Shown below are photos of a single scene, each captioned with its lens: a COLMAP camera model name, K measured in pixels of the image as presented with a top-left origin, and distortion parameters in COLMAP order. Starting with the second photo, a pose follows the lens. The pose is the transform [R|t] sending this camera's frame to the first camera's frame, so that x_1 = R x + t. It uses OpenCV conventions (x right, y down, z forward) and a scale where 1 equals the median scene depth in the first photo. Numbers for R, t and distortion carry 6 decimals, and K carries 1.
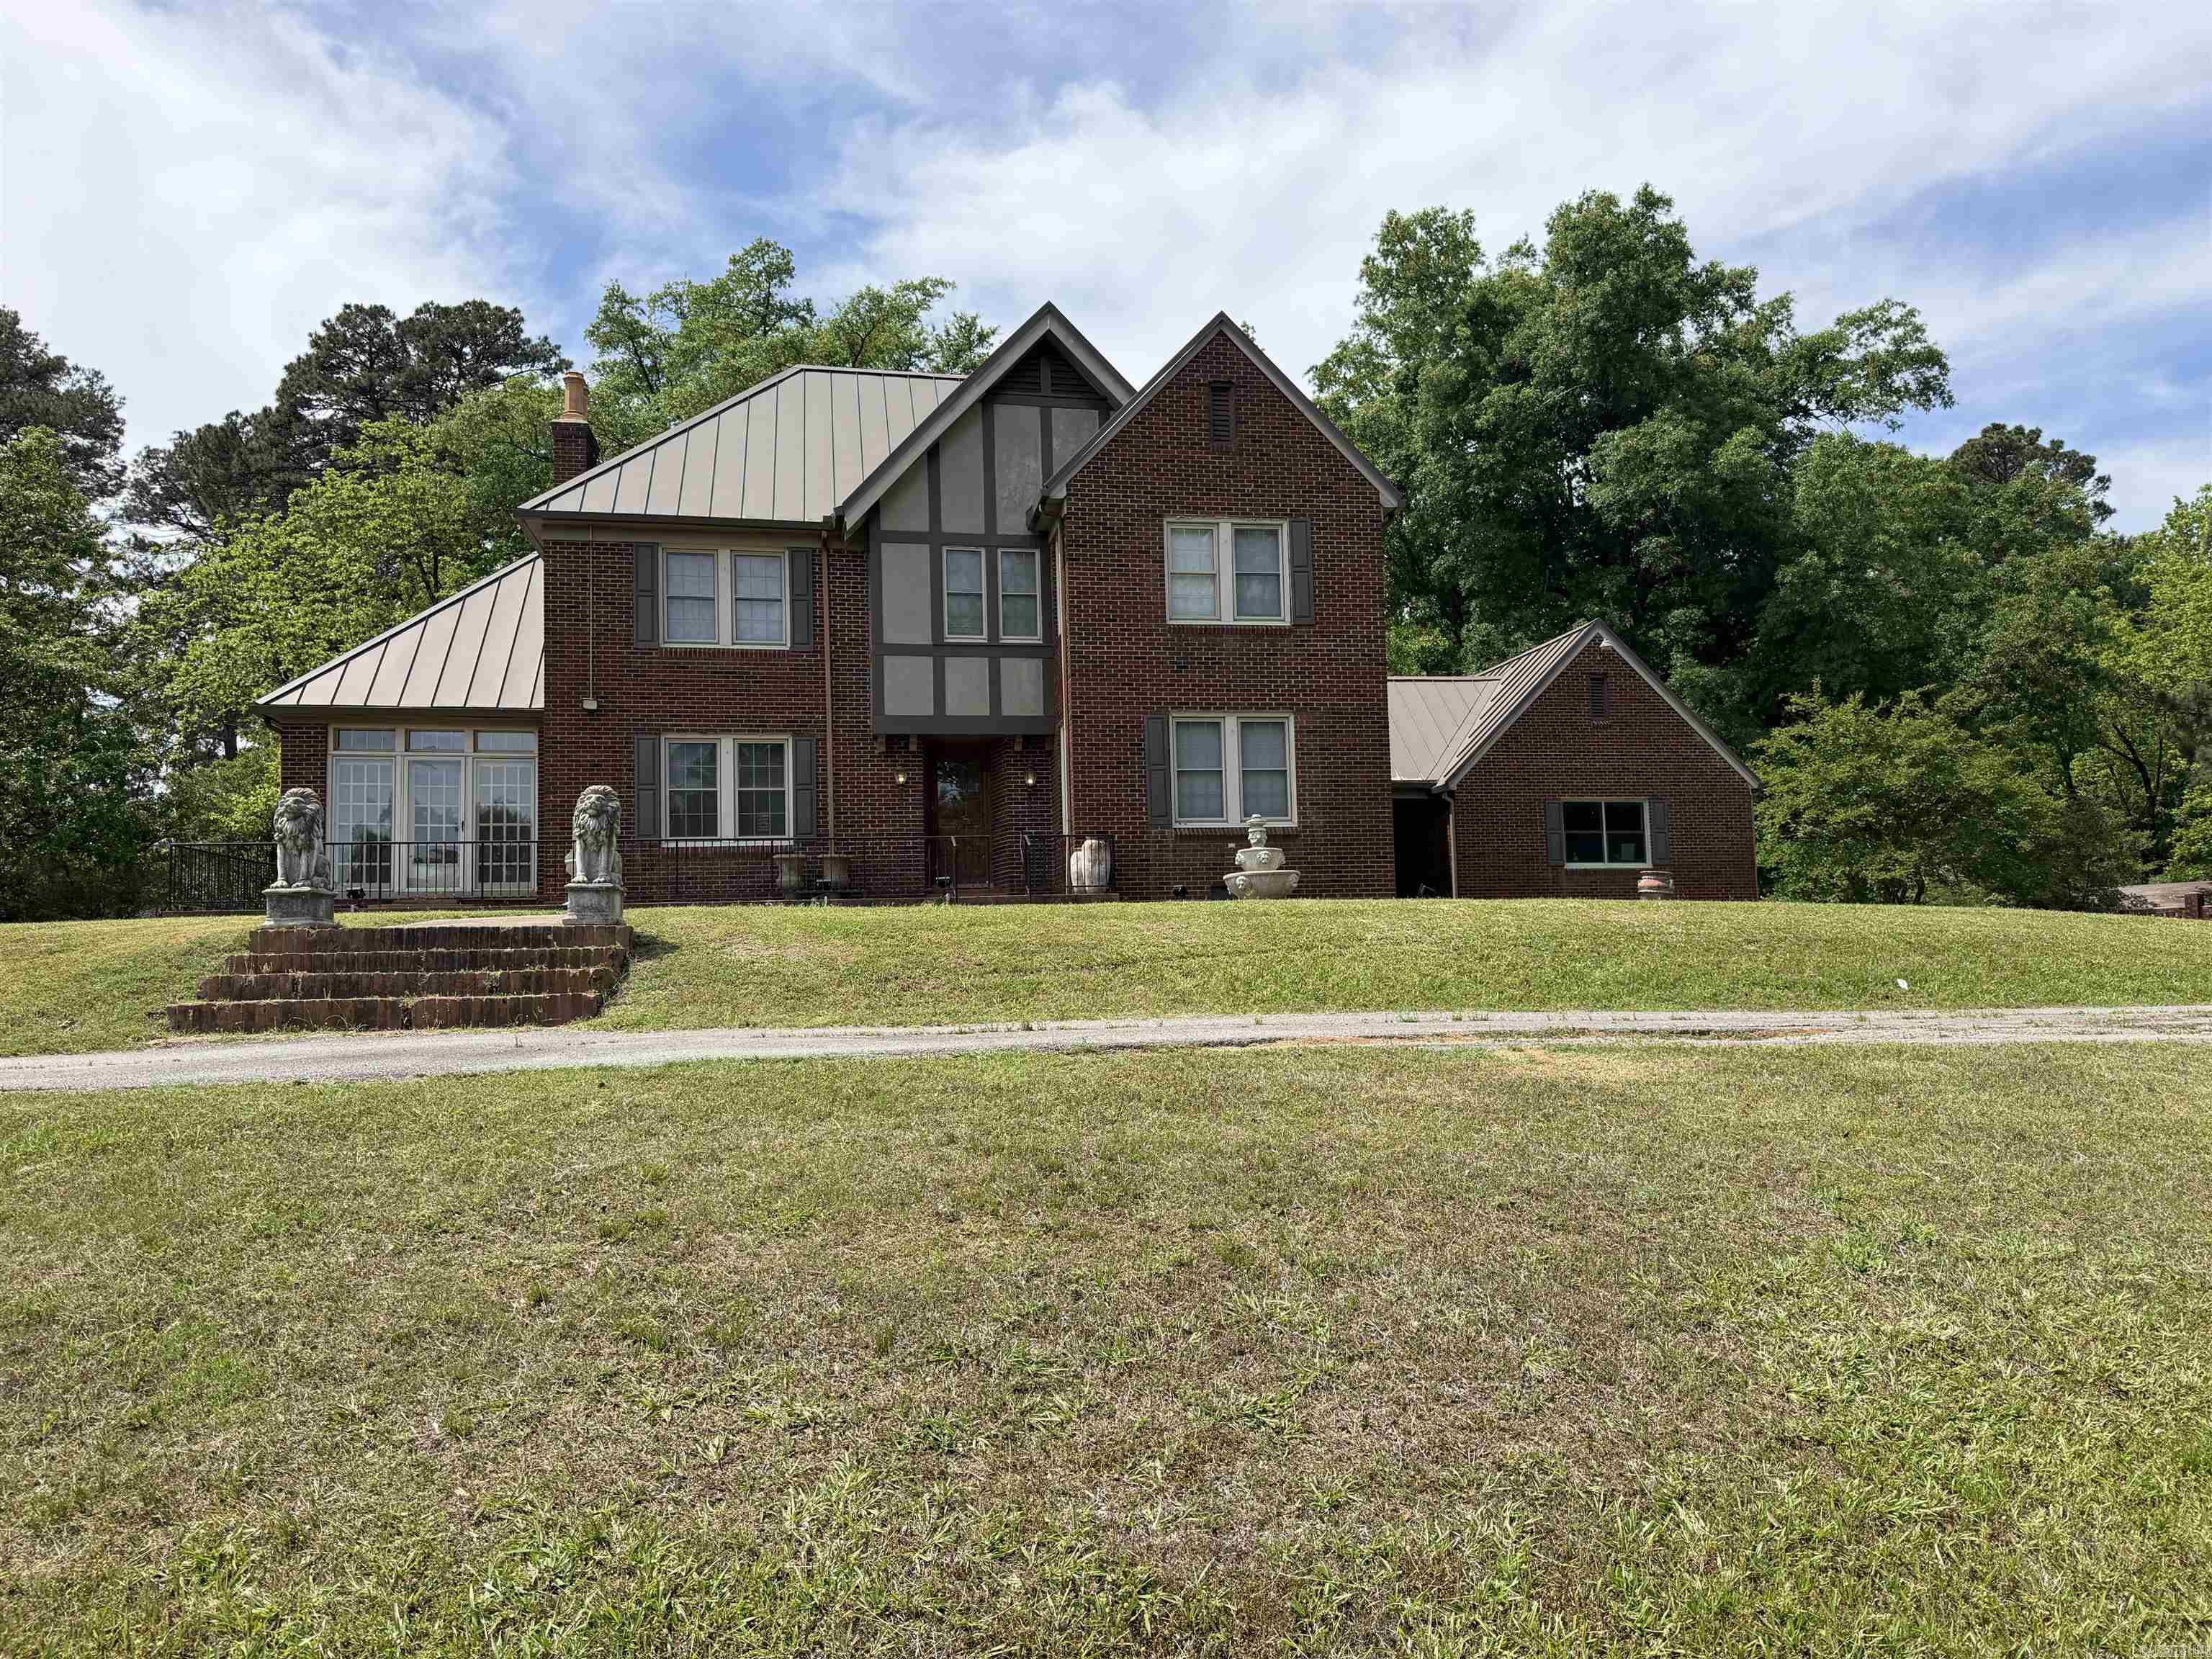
lens RADIAL K [[1565.0, 0, 1106.0], [0, 1565.0, 829.5], [0, 0, 1]] dist [0.095428, -0.119022]
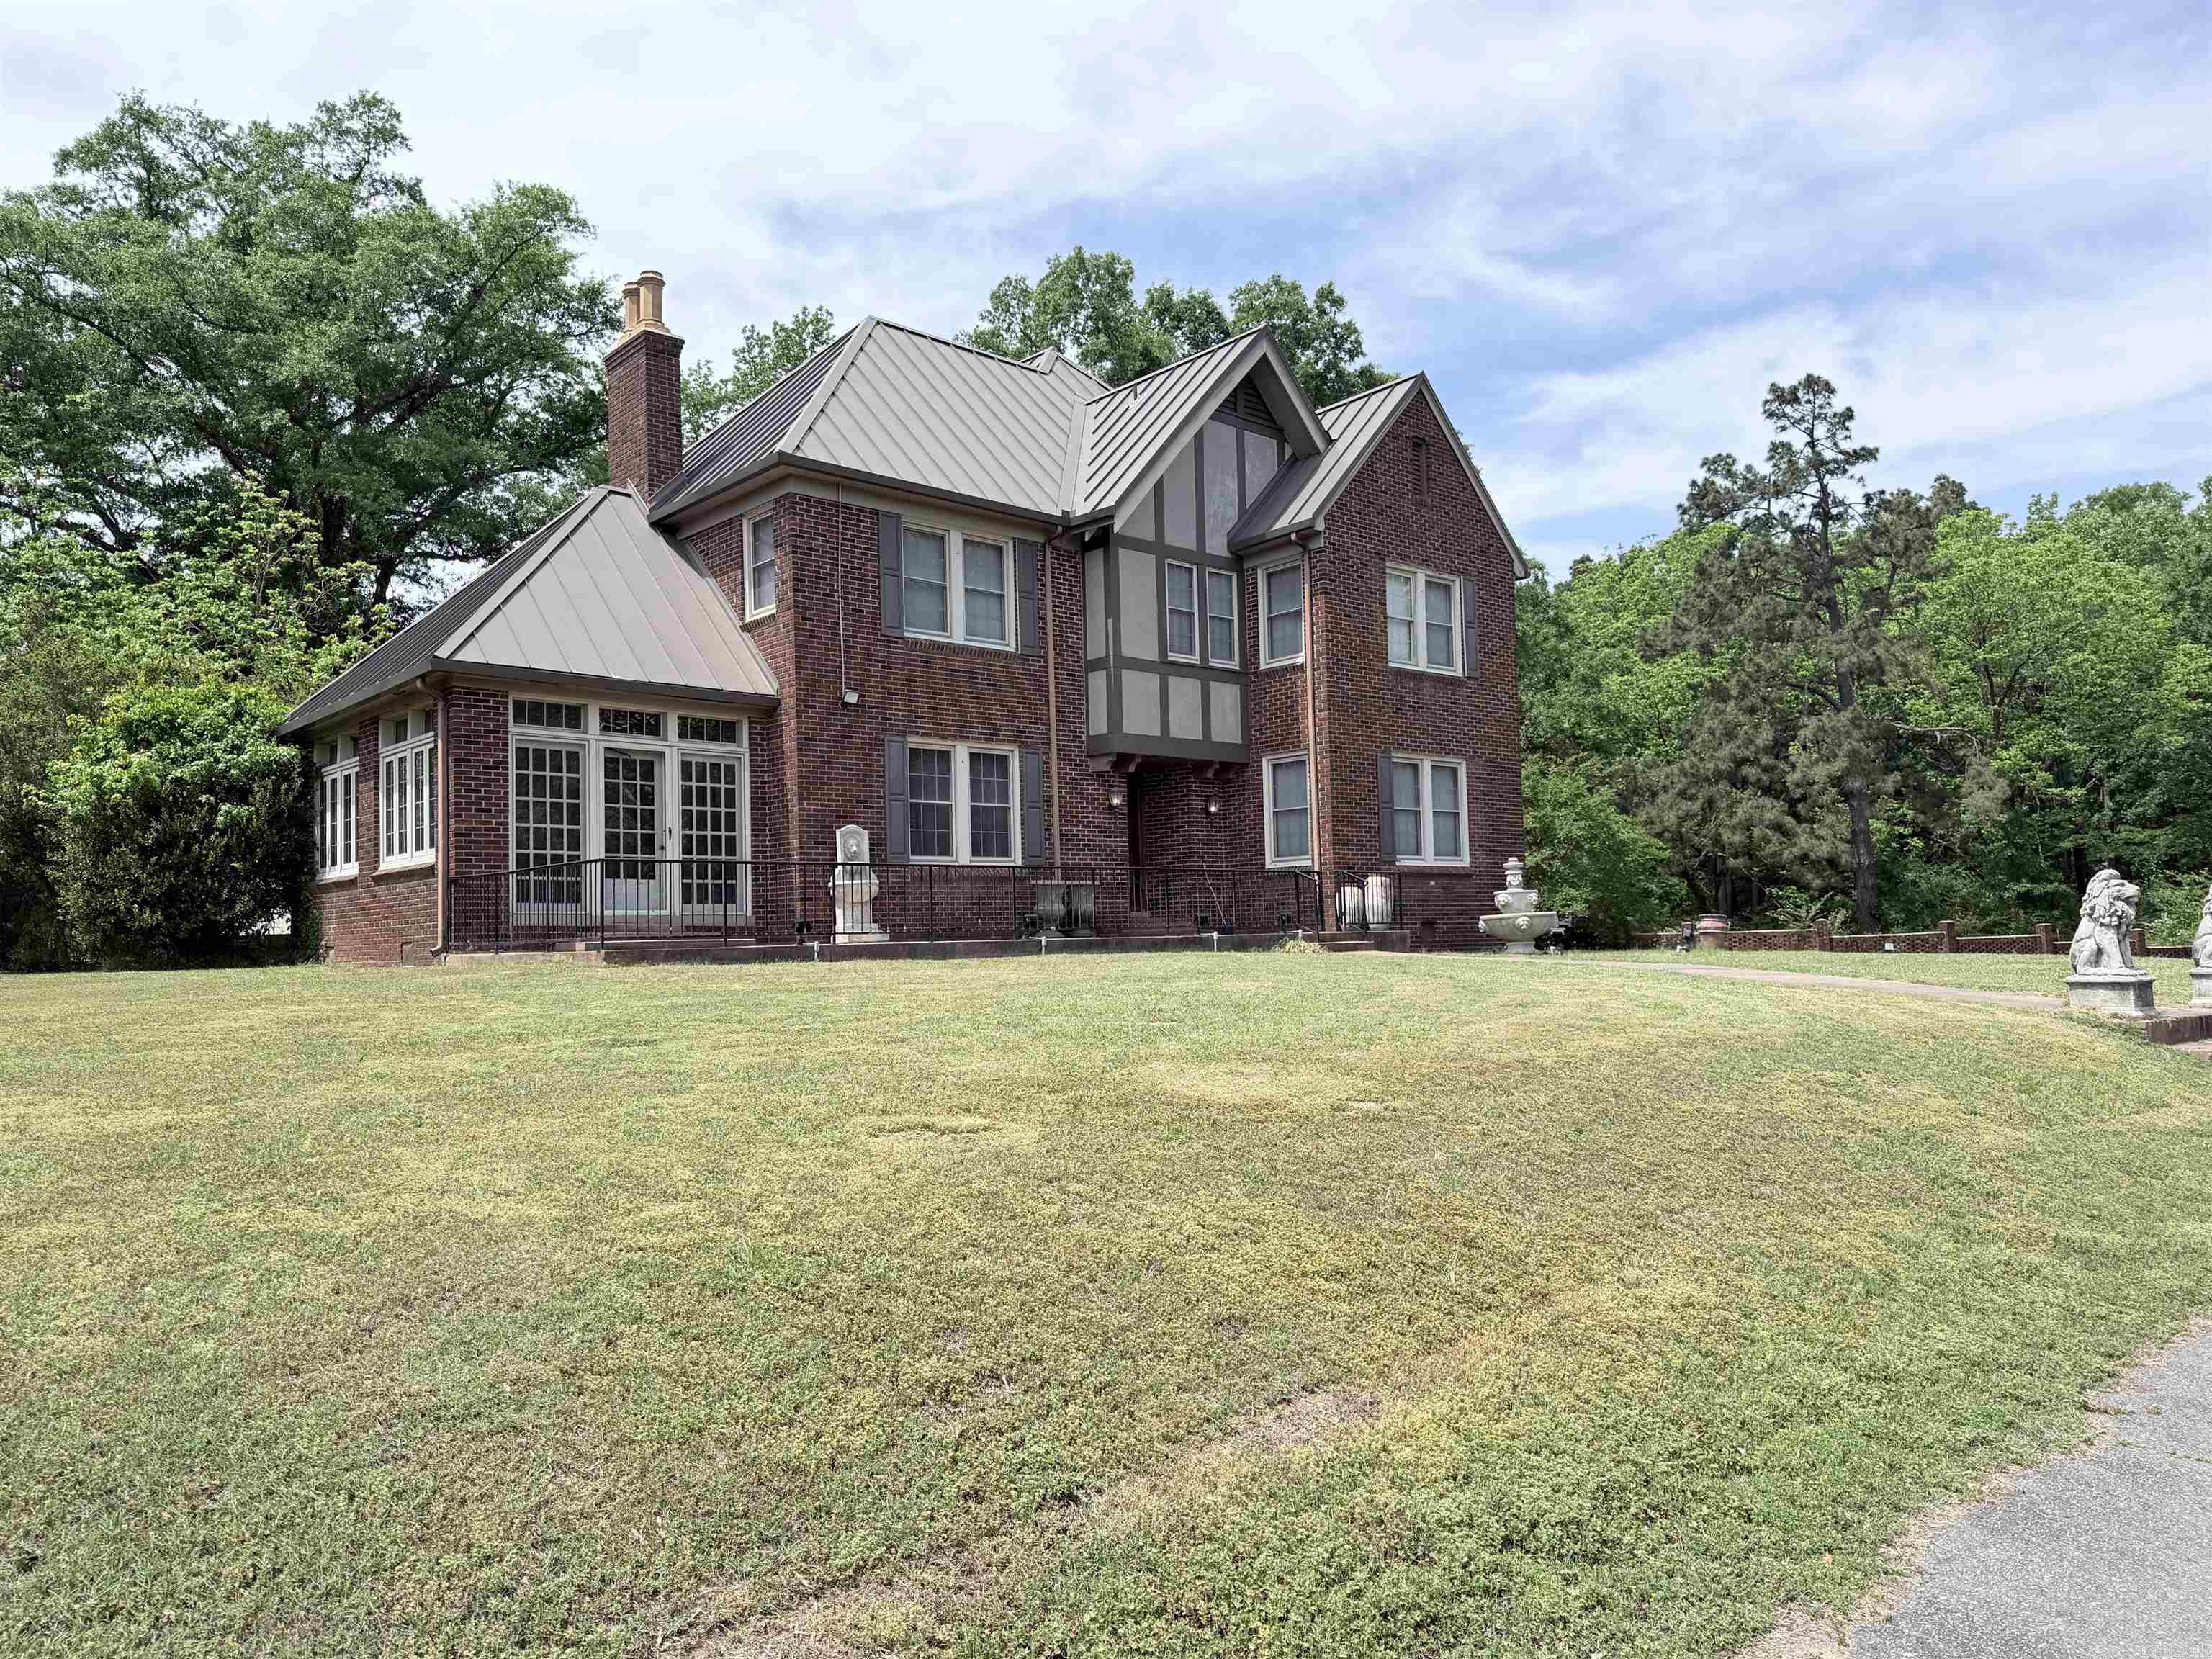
lens RADIAL K [[1565.0, 0, 1106.0], [0, 1565.0, 829.5], [0, 0, 1]] dist [0.095428, -0.119022]
pose [[0.860310, 0.042342, 0.508009, -0.608178], [-0.044067, 0.998991, -0.008638, -0.006591], [-0.507863, -0.014956, 0.861308, 0.195770]]
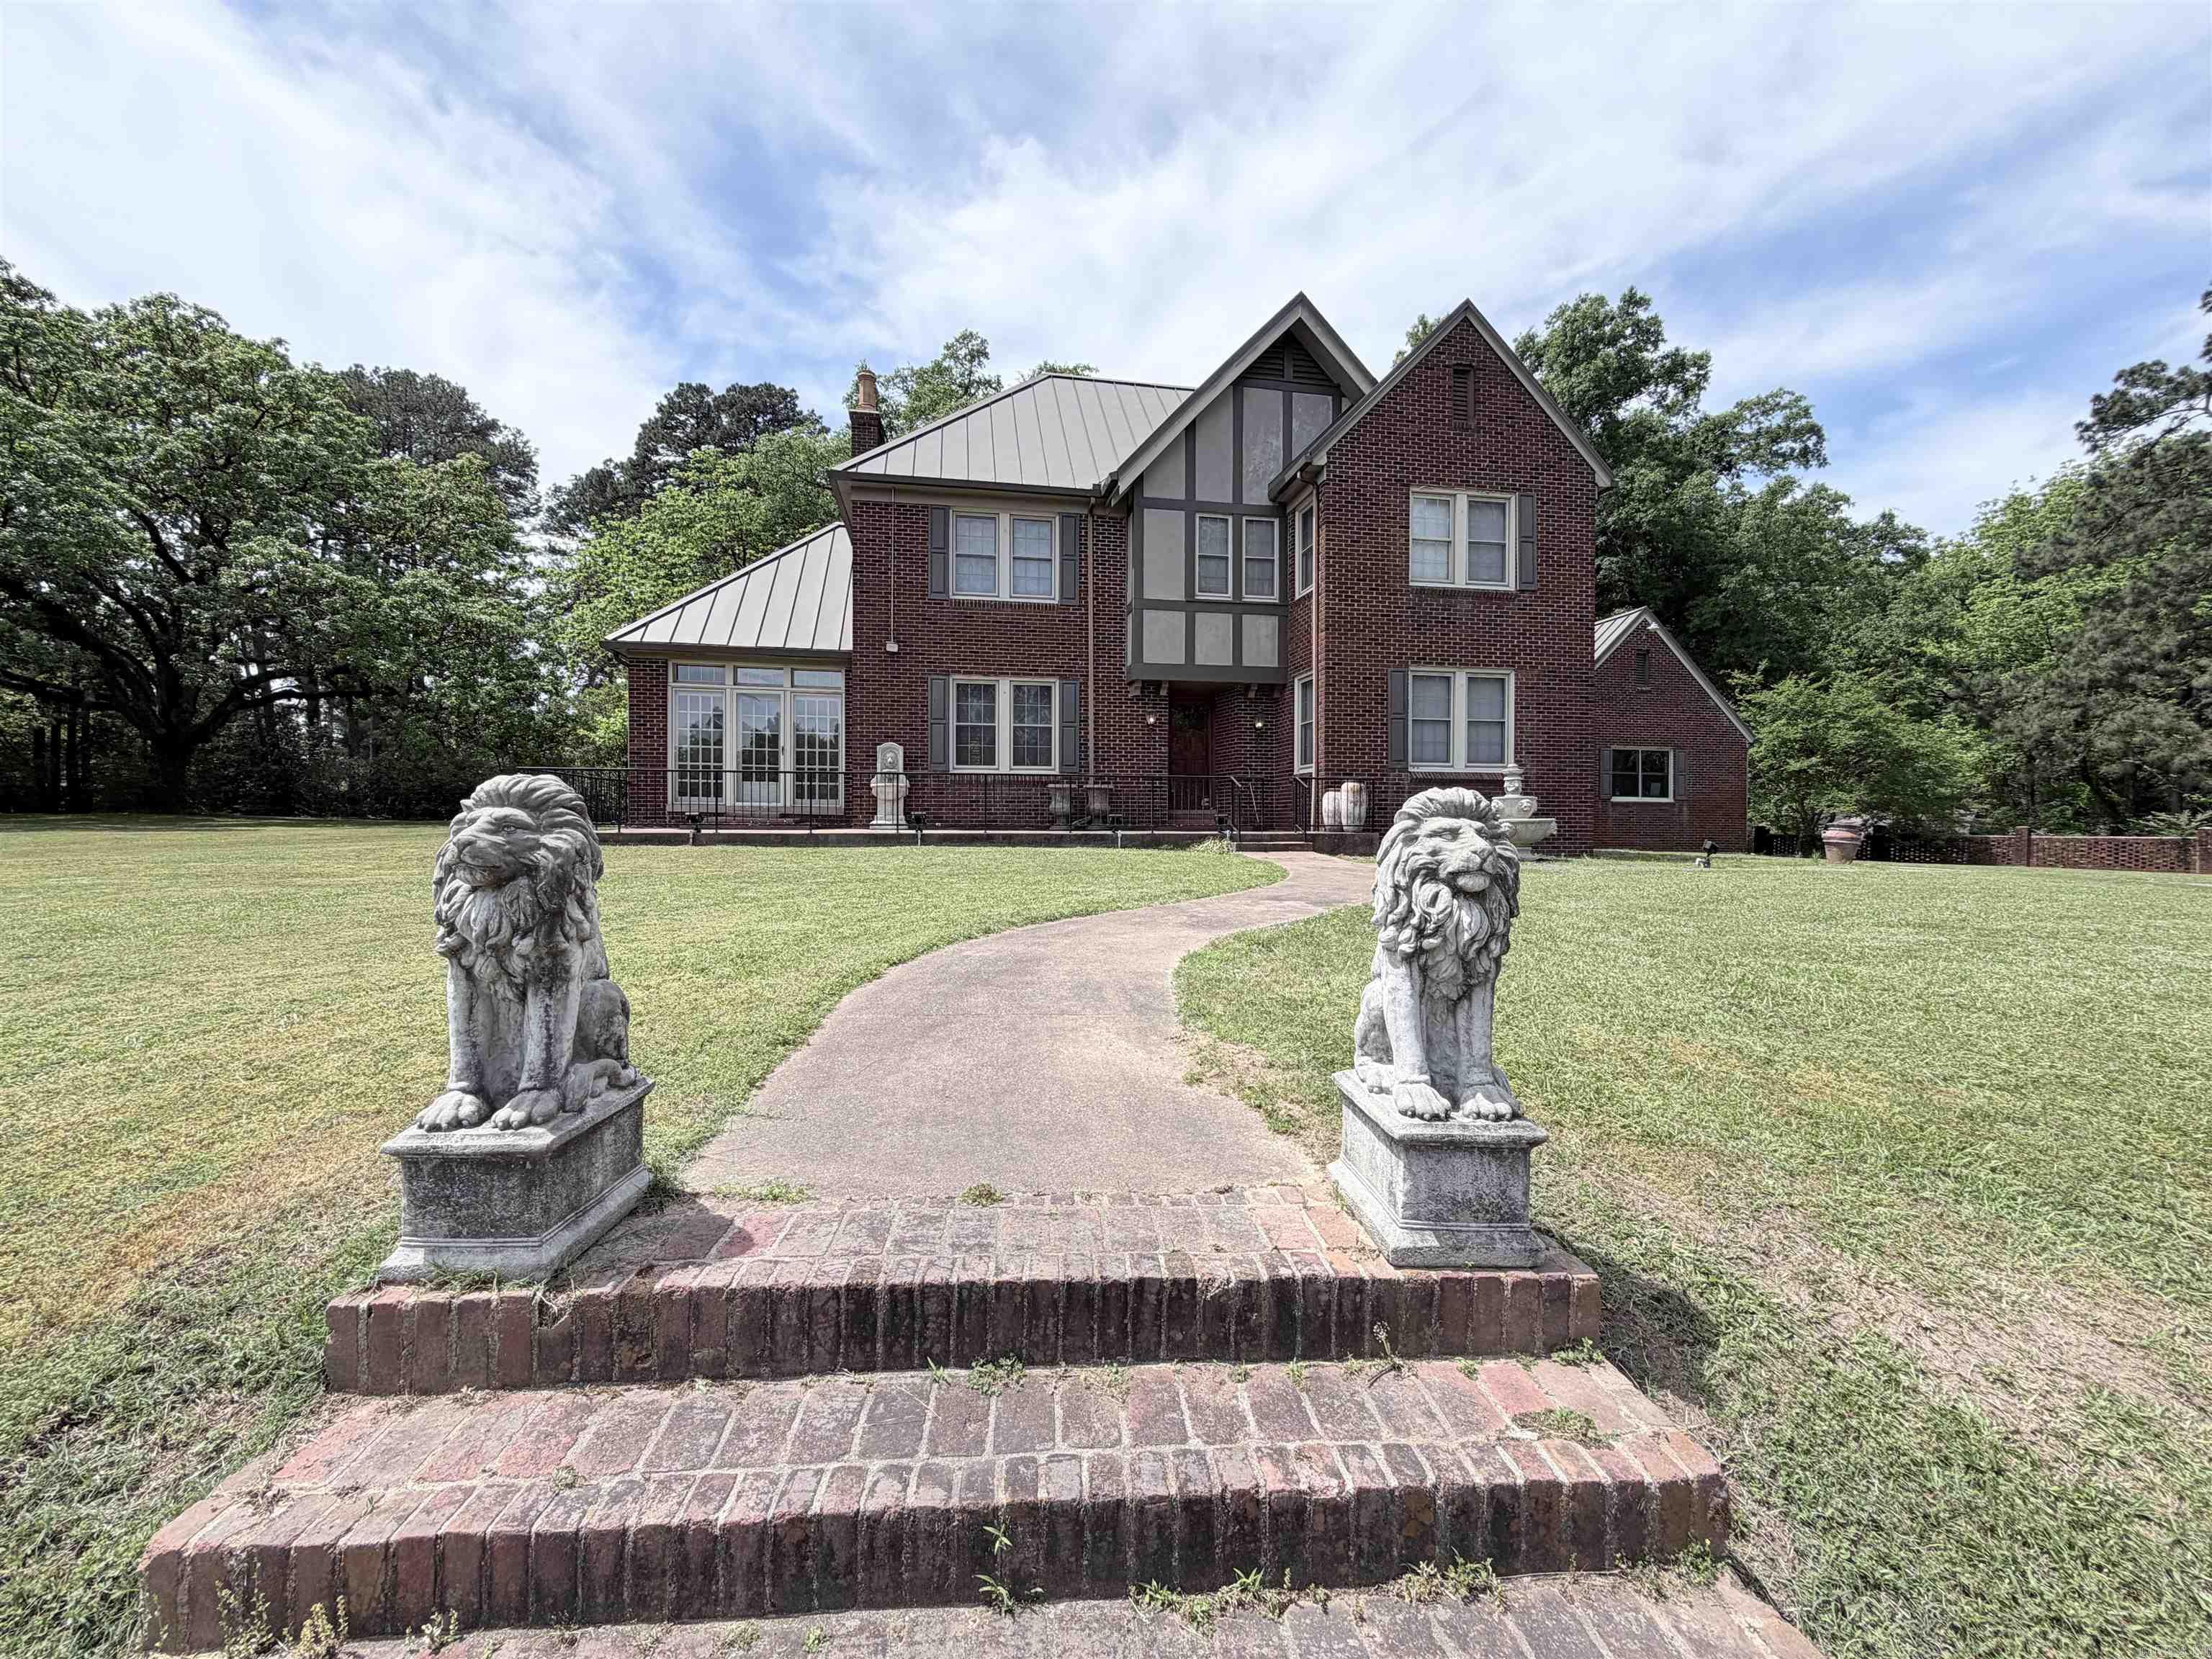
lens RADIAL K [[893.4, 0, 1084.9], [0, 893.4, 825.7], [0, 0, 1]] dist [0.002537, 0.000411]
pose [[0.999264, 0.030754, -0.022925, -0.161858], [-0.028544, 0.995426, 0.091170, -0.013119], [0.025624, -0.090448, 0.995571, 0.335907]]
